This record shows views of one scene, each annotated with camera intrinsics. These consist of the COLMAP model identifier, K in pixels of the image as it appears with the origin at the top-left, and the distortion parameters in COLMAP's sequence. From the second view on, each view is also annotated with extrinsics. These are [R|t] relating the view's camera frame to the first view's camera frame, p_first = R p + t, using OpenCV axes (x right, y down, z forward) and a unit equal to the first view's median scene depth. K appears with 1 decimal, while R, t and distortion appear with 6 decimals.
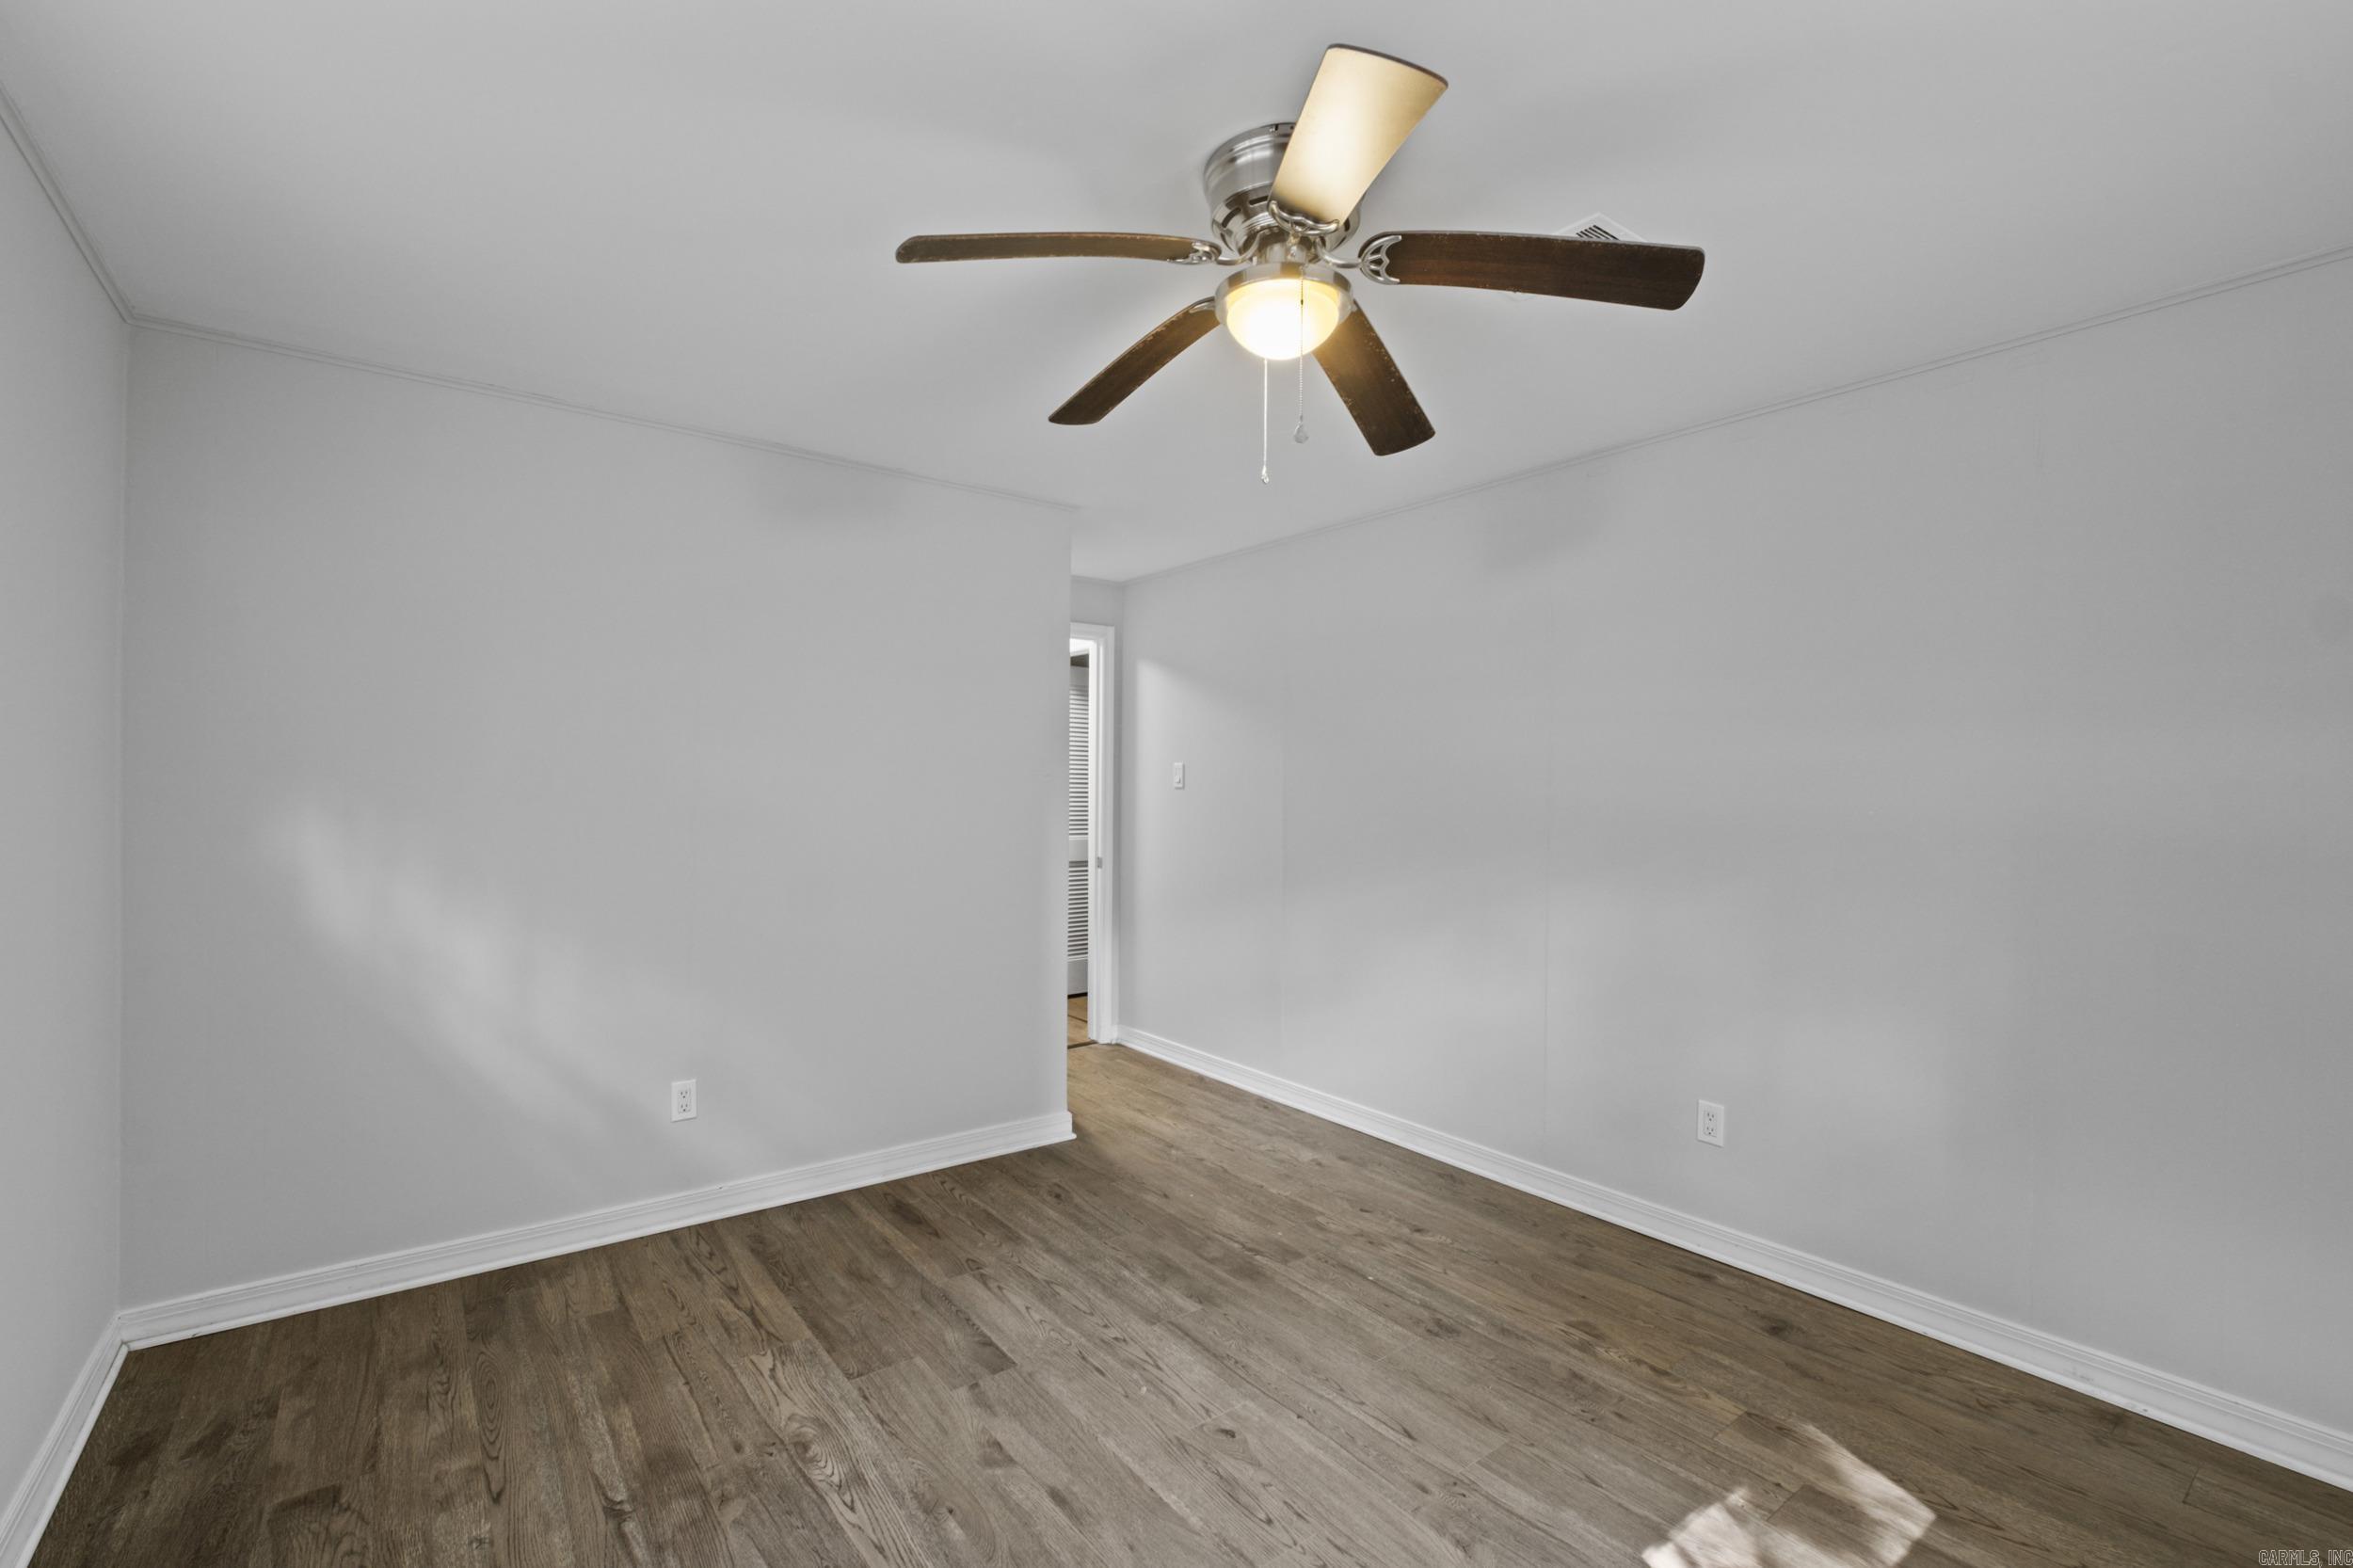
lens RADIAL K [[1026.0, 0, 1176.9], [0, 1026.0, 782.4], [0, 0, 1]] dist [-0.004988, -0.000185]
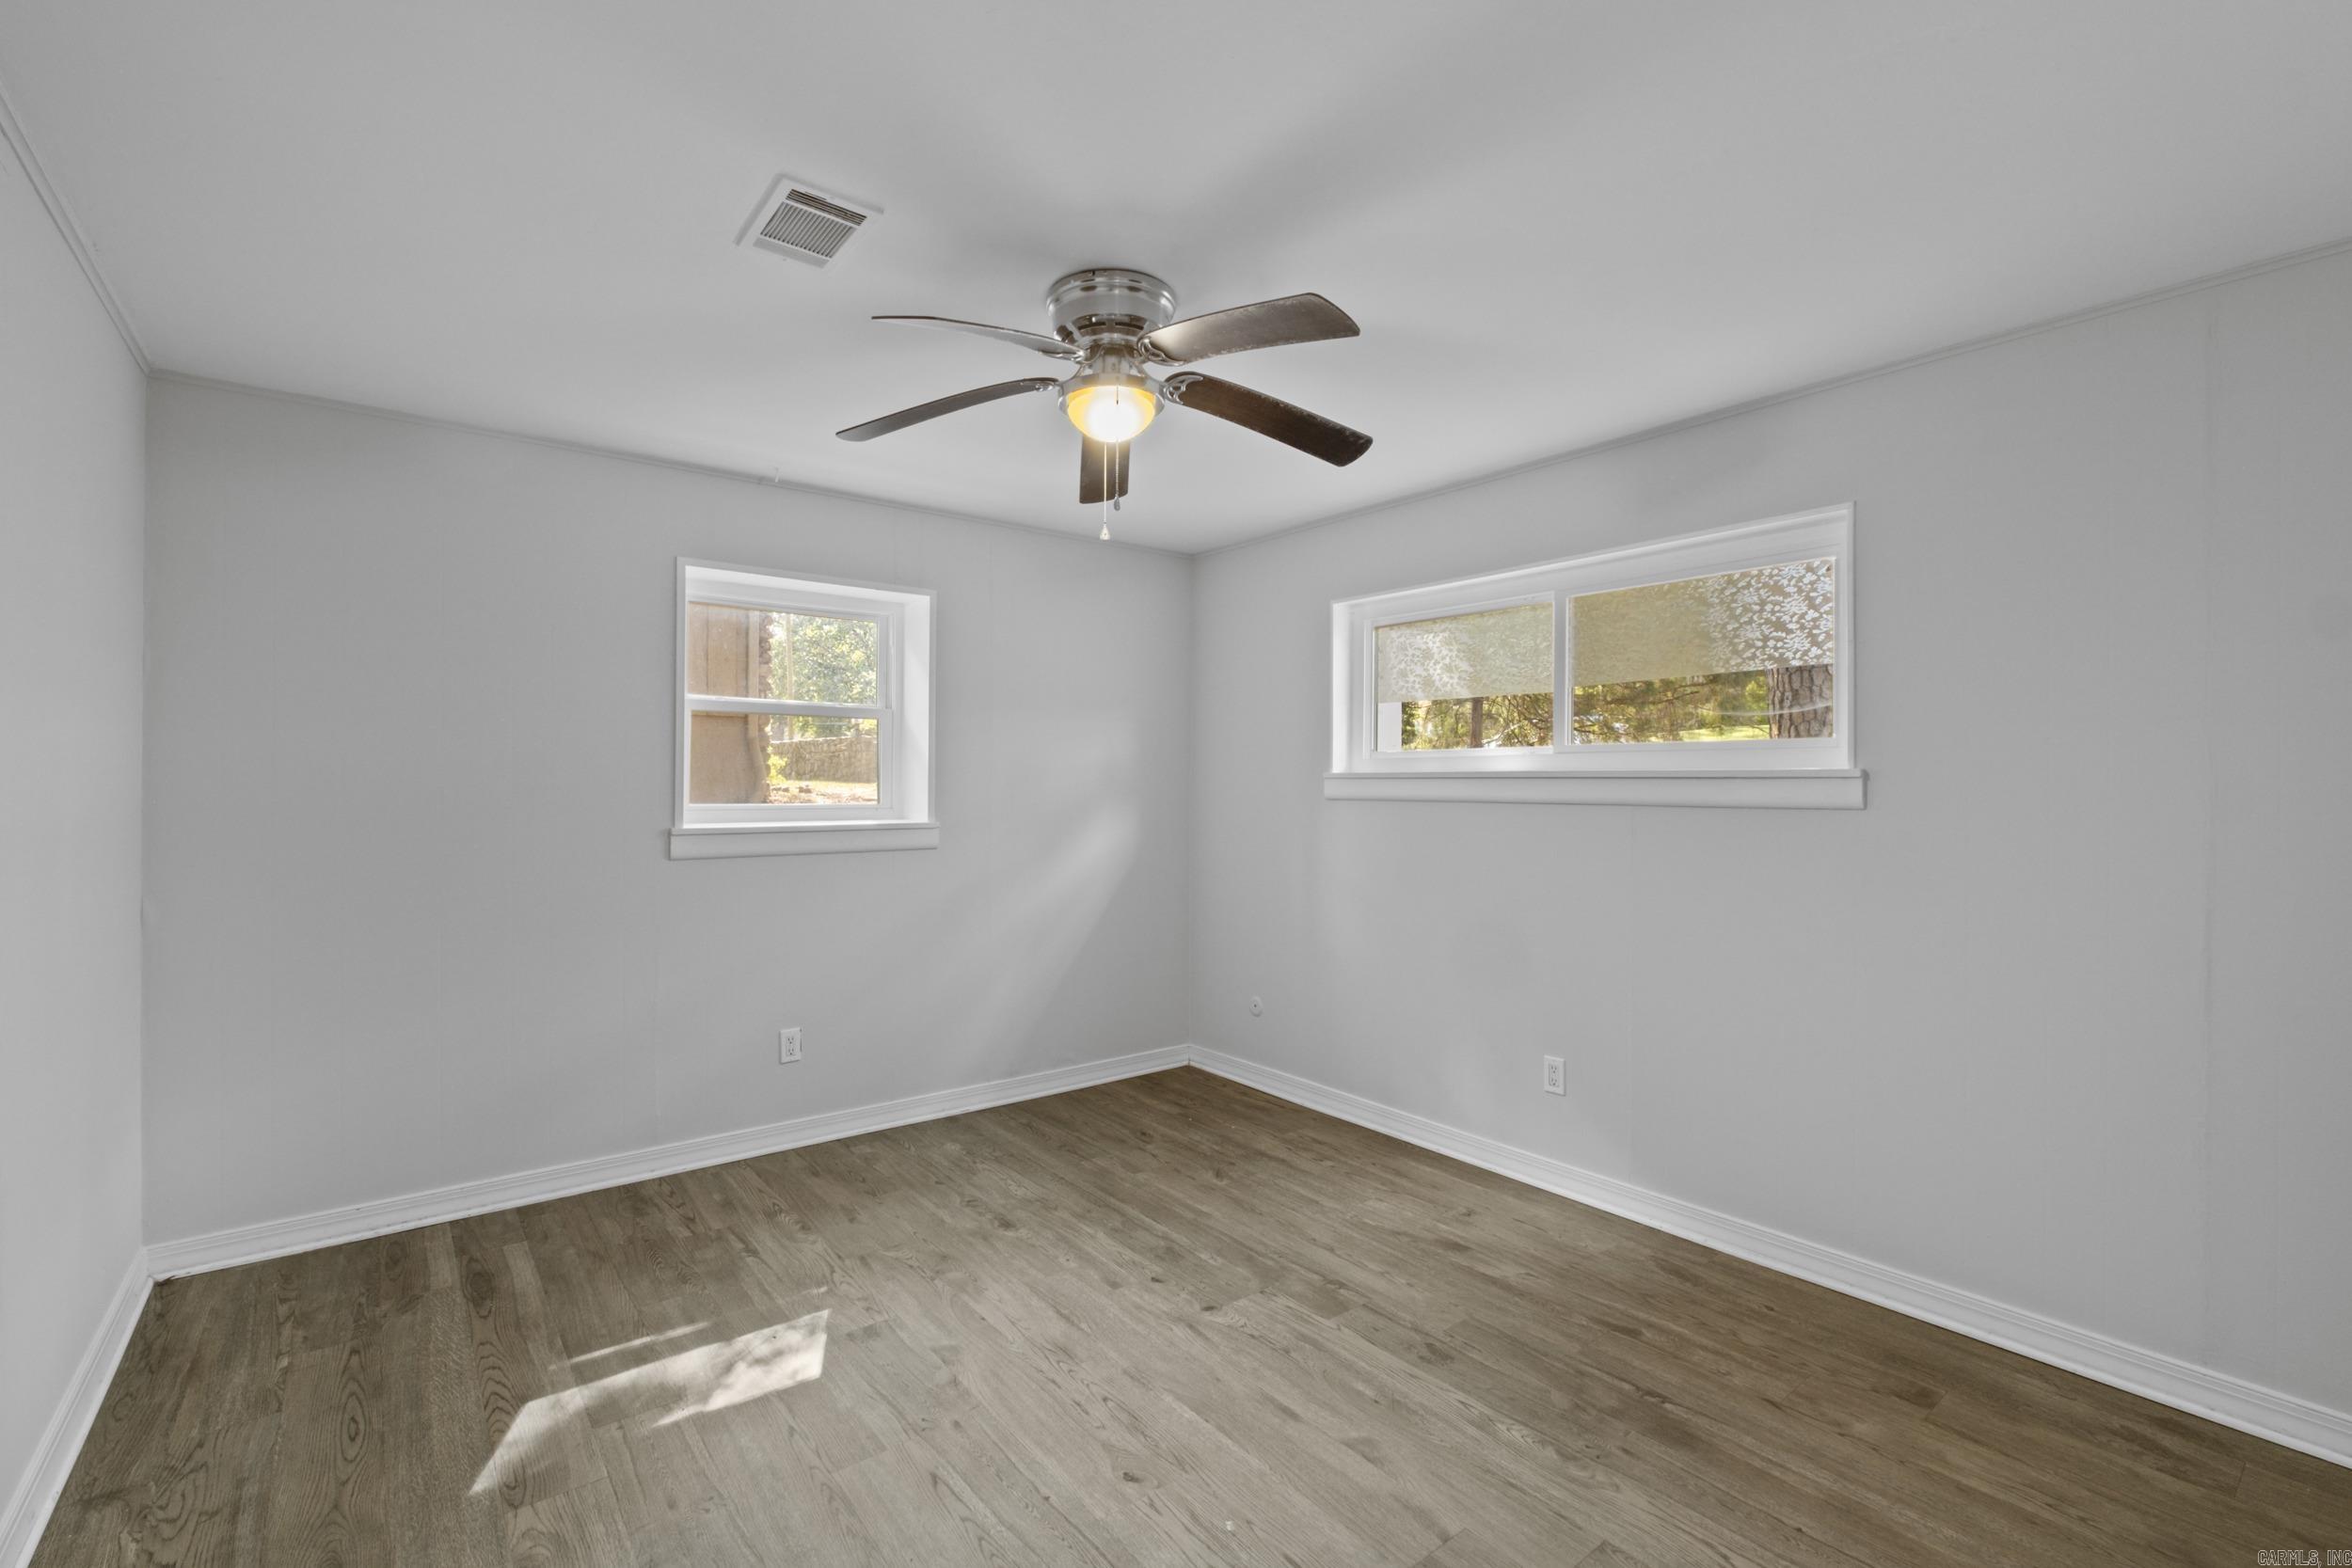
lens RADIAL K [[1025.5, 0, 1177.5], [0, 1025.5, 789.3], [0, 0, 1]] dist [-0.004988, -0.000185]
pose [[-0.999758, -0.011485, -0.018767, 0.033480], [-0.011510, 0.999933, 0.001229, 0.012129], [0.018751, 0.001445, -0.999823, 1.988632]]
